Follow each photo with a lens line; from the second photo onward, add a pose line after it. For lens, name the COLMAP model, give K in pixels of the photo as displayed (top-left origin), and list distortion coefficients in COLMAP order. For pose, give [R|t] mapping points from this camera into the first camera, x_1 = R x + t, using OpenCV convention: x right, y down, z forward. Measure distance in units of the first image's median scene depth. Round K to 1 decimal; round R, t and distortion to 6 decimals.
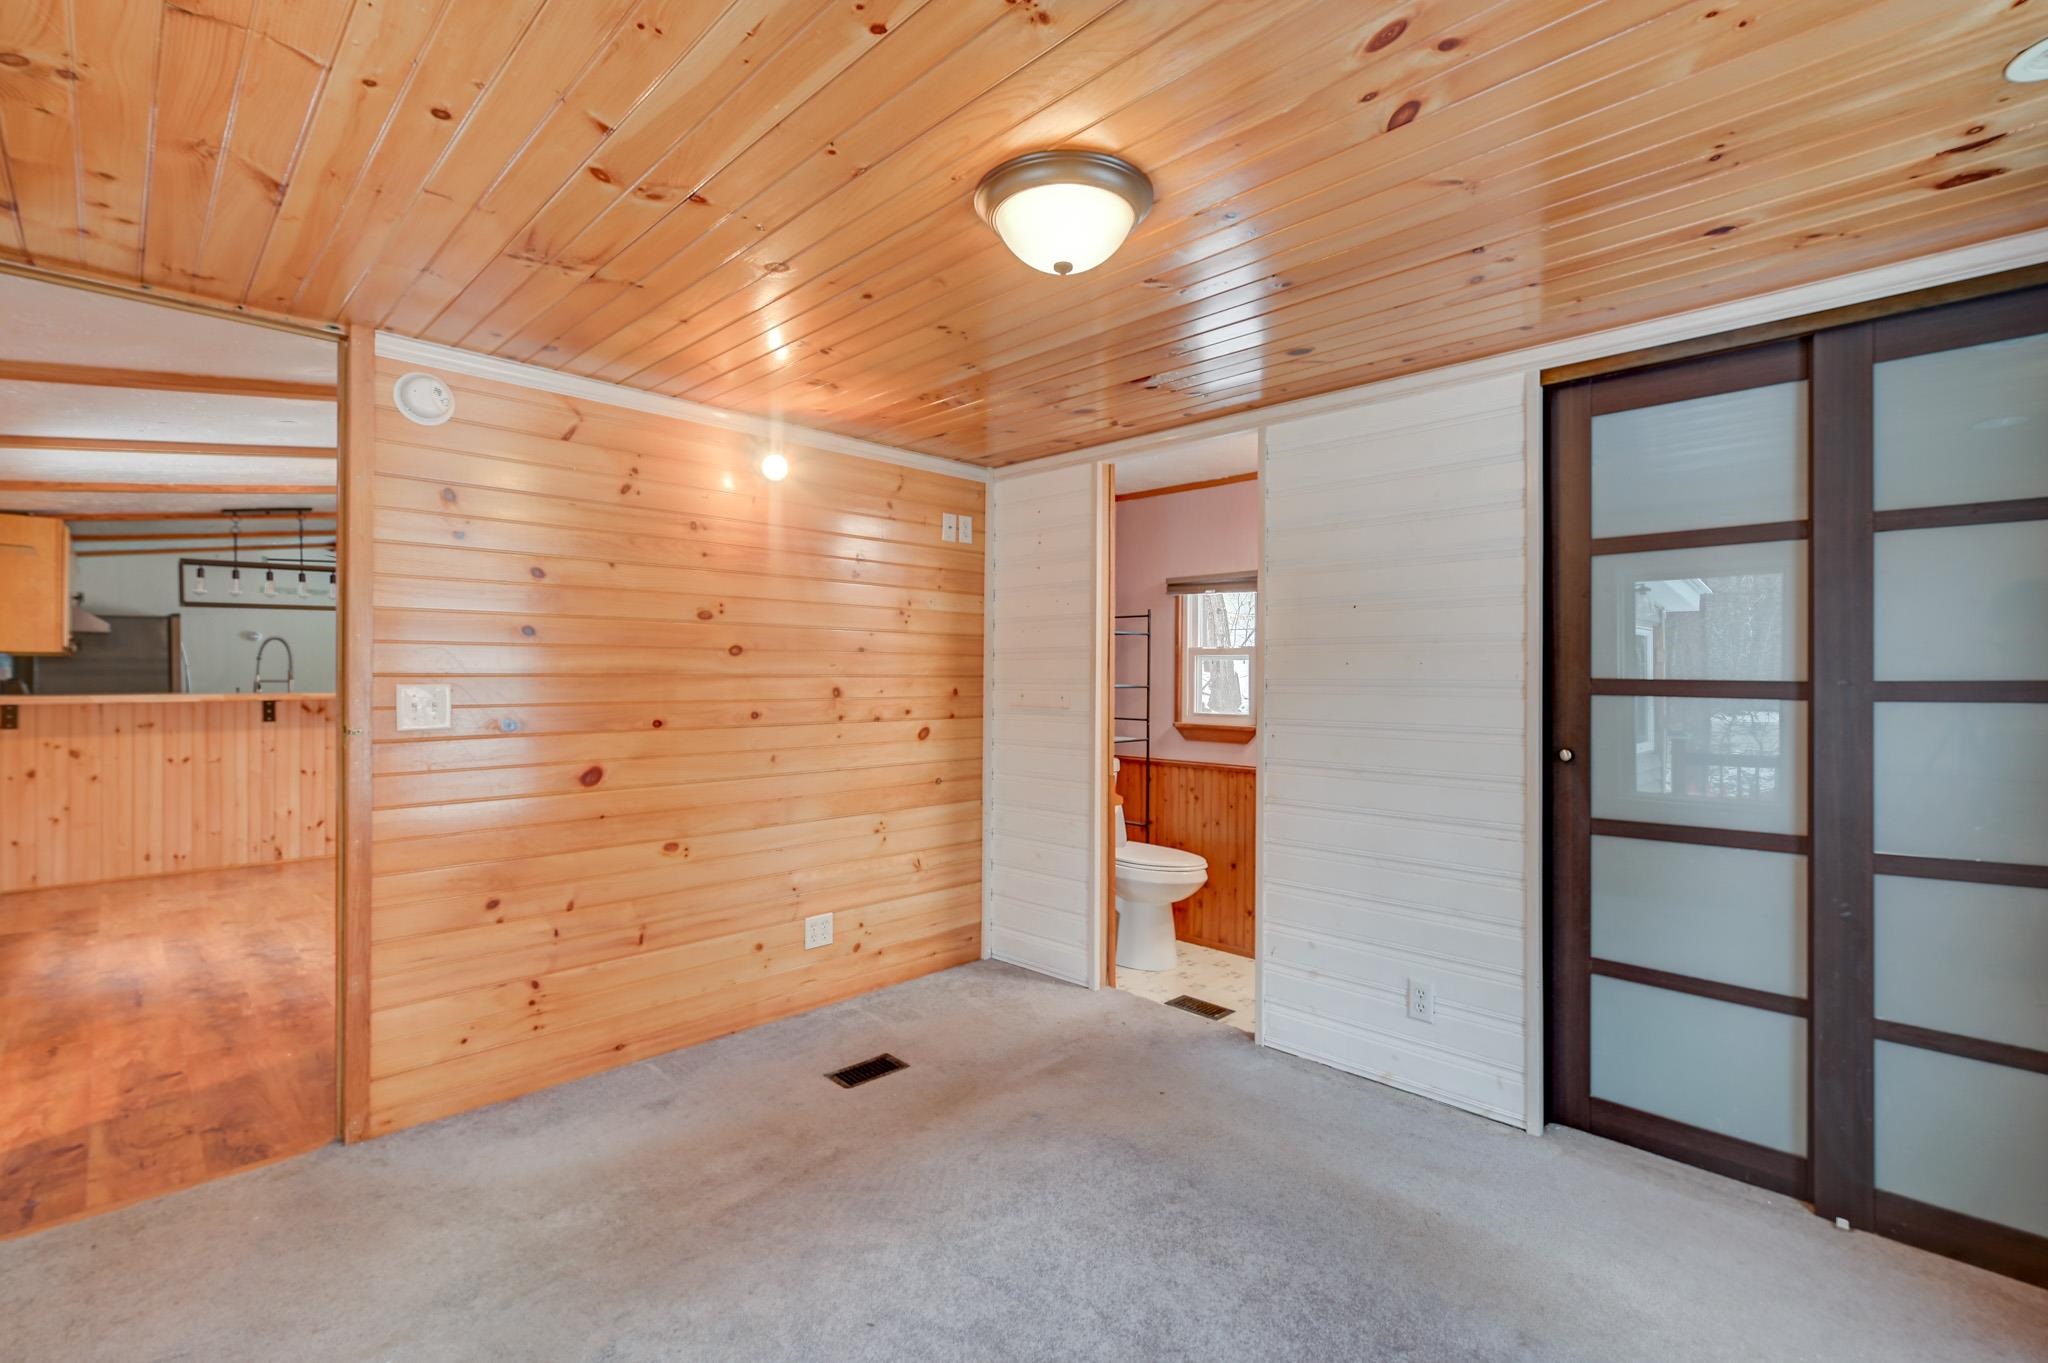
lens RADIAL K [[910.8, 0, 1025.6], [0, 910.8, 673.5], [0, 0, 1]] dist [-0.000964, 0.000630]
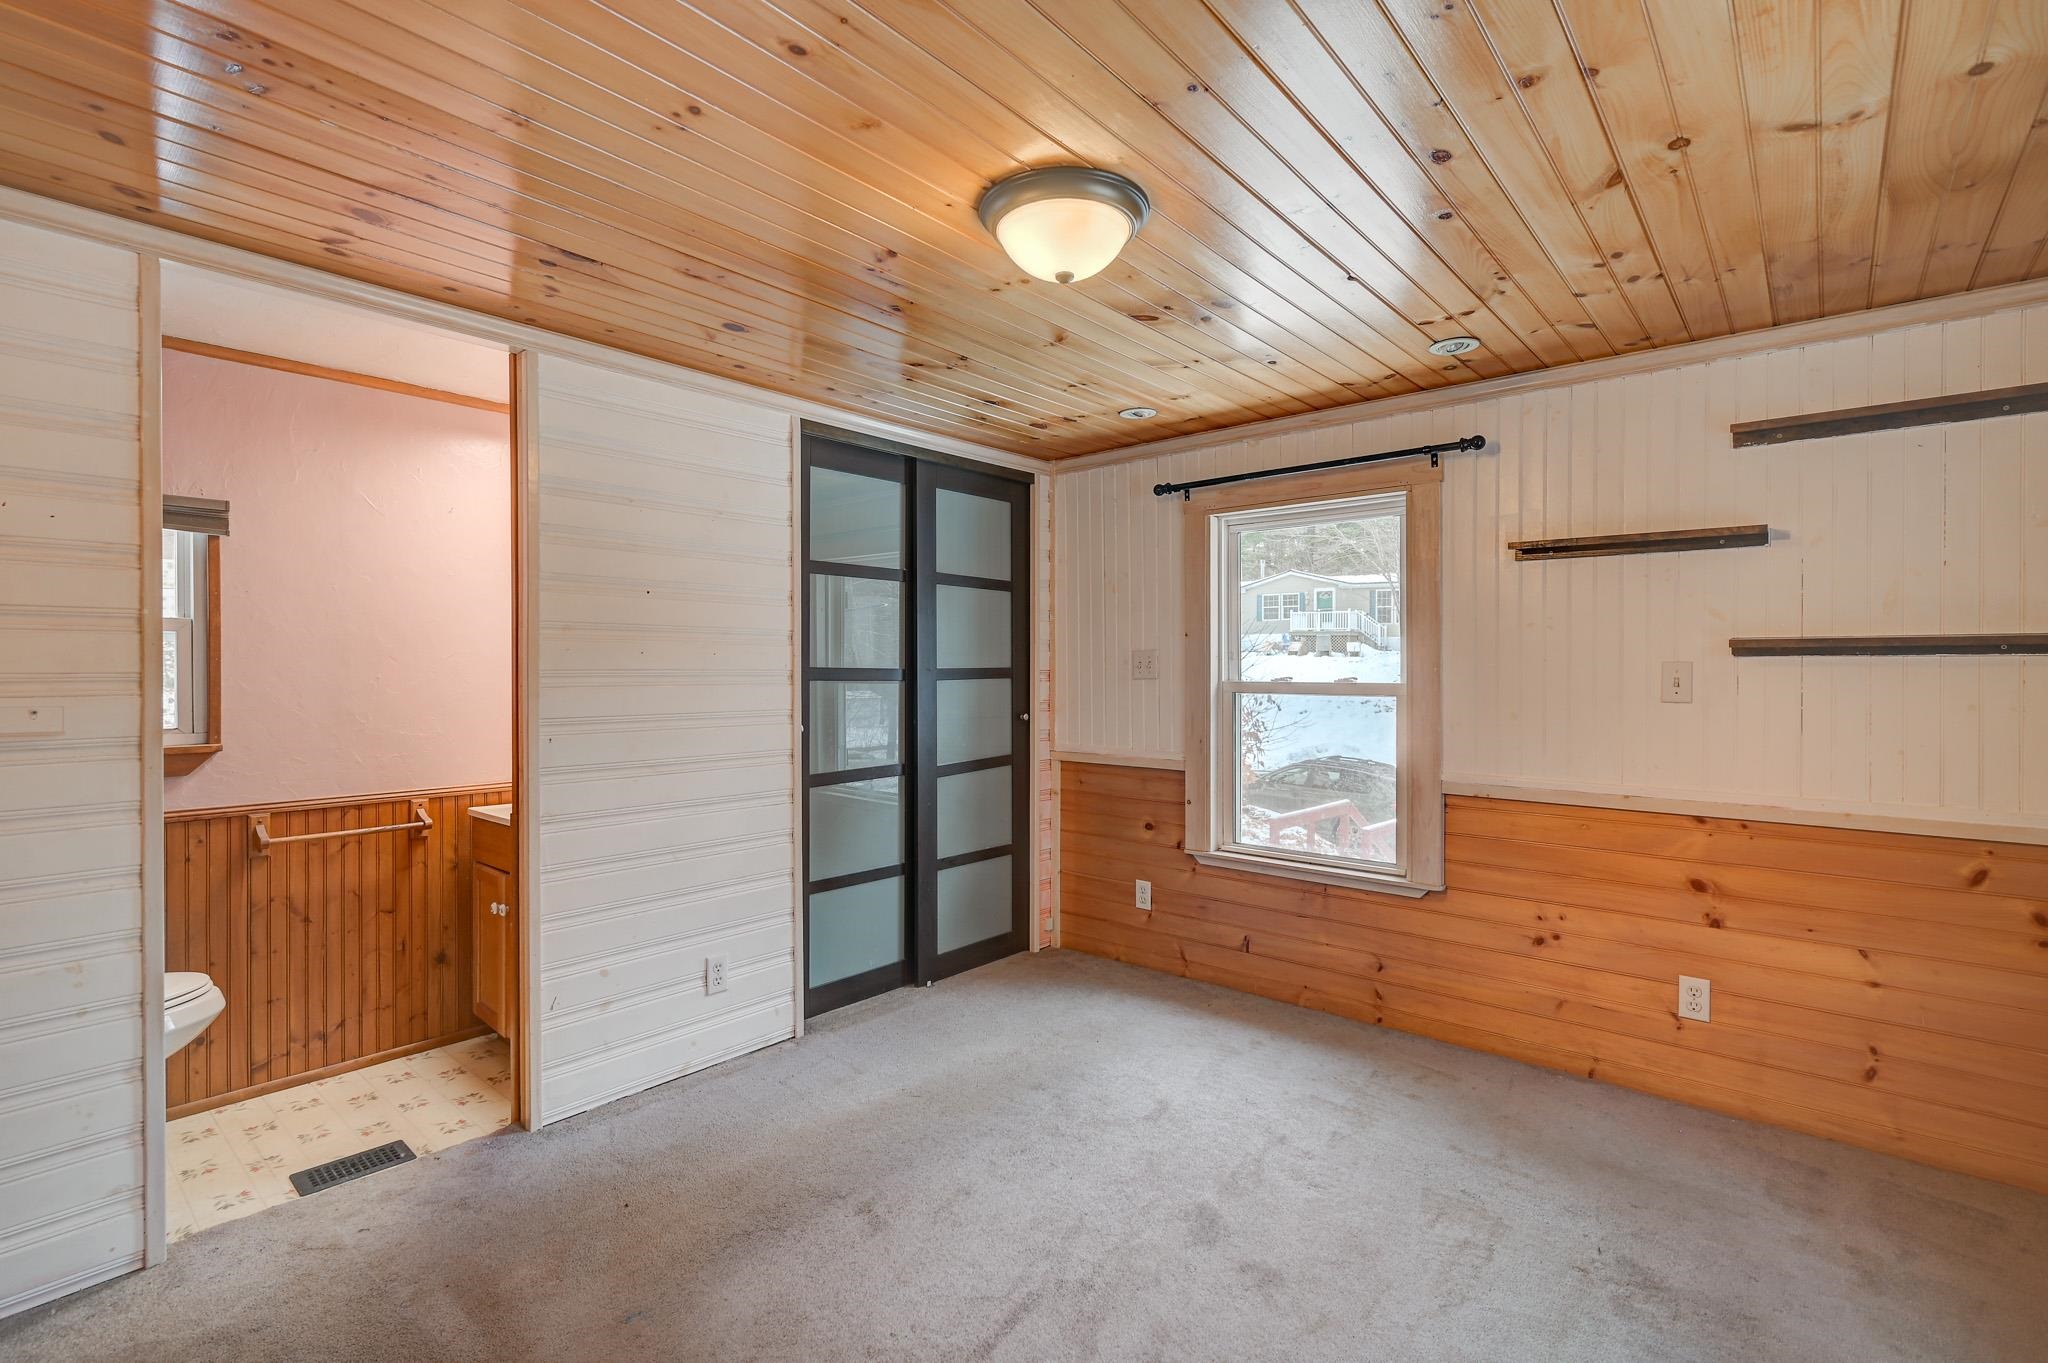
lens RADIAL K [[928.2, 0, 1027.9], [0, 928.2, 672.4], [0, 0, 1]] dist [-0.002471, -0.000047]
pose [[-0.069380, -0.010613, 0.997534, -0.600572], [-0.003402, 0.999940, 0.010402, -0.001707], [-0.997585, -0.002672, -0.069412, 0.654908]]
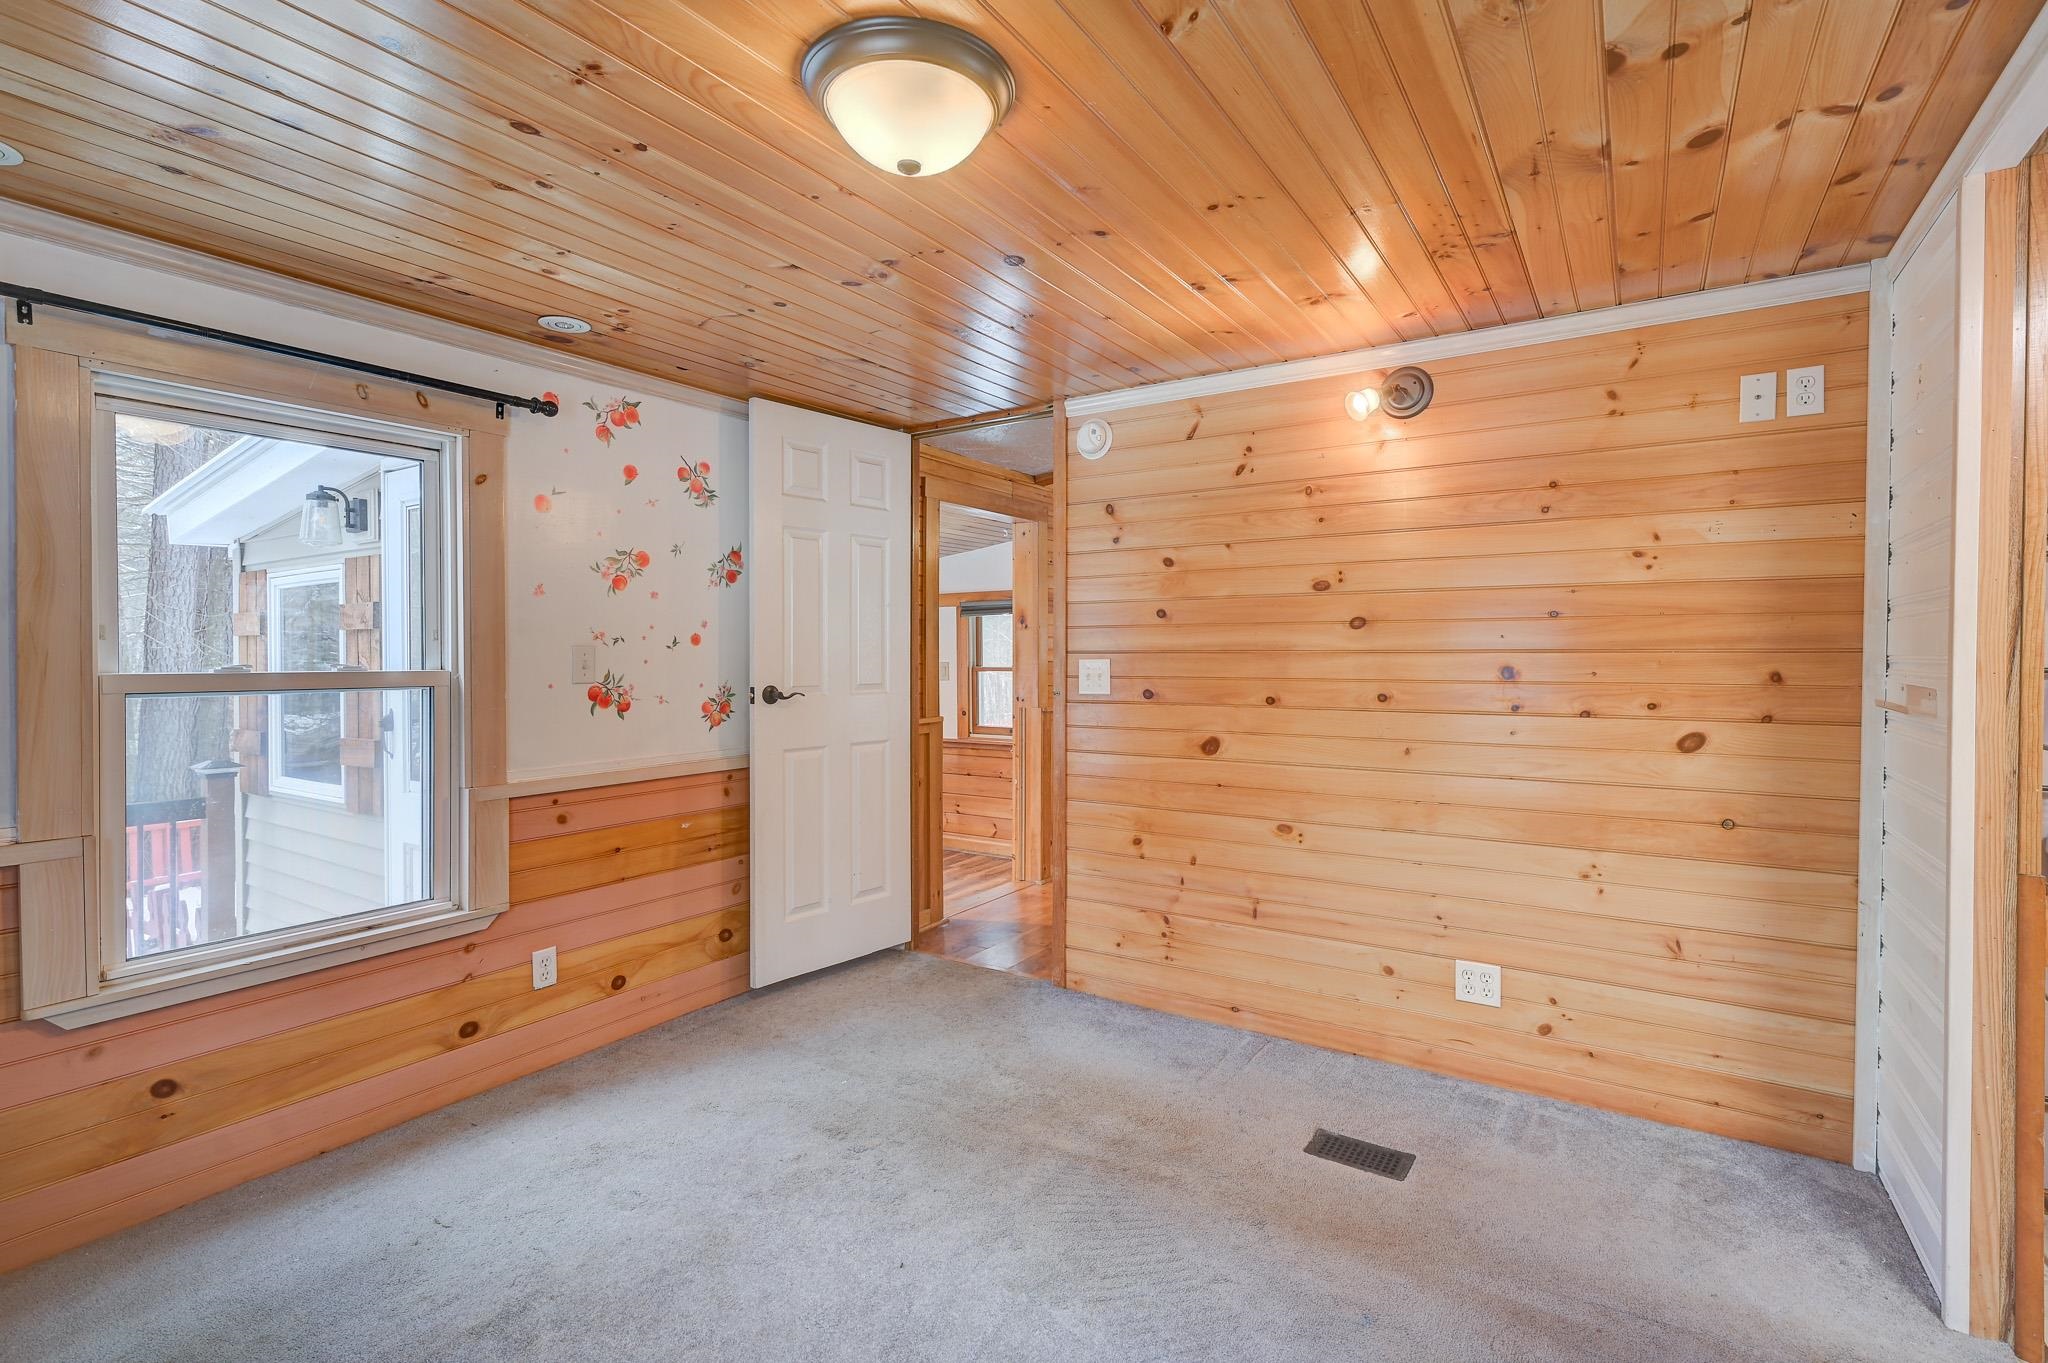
lens RADIAL K [[936.7, 0, 1033.3], [0, 936.7, 663.5], [0, 0, 1]] dist [-0.003395, -0.000113]
pose [[0.206139, 0.008305, -0.978488, 0.538816], [0.005660, 0.999937, 0.009679, 0.003743], [0.978506, -0.007533, 0.206079, 0.546293]]
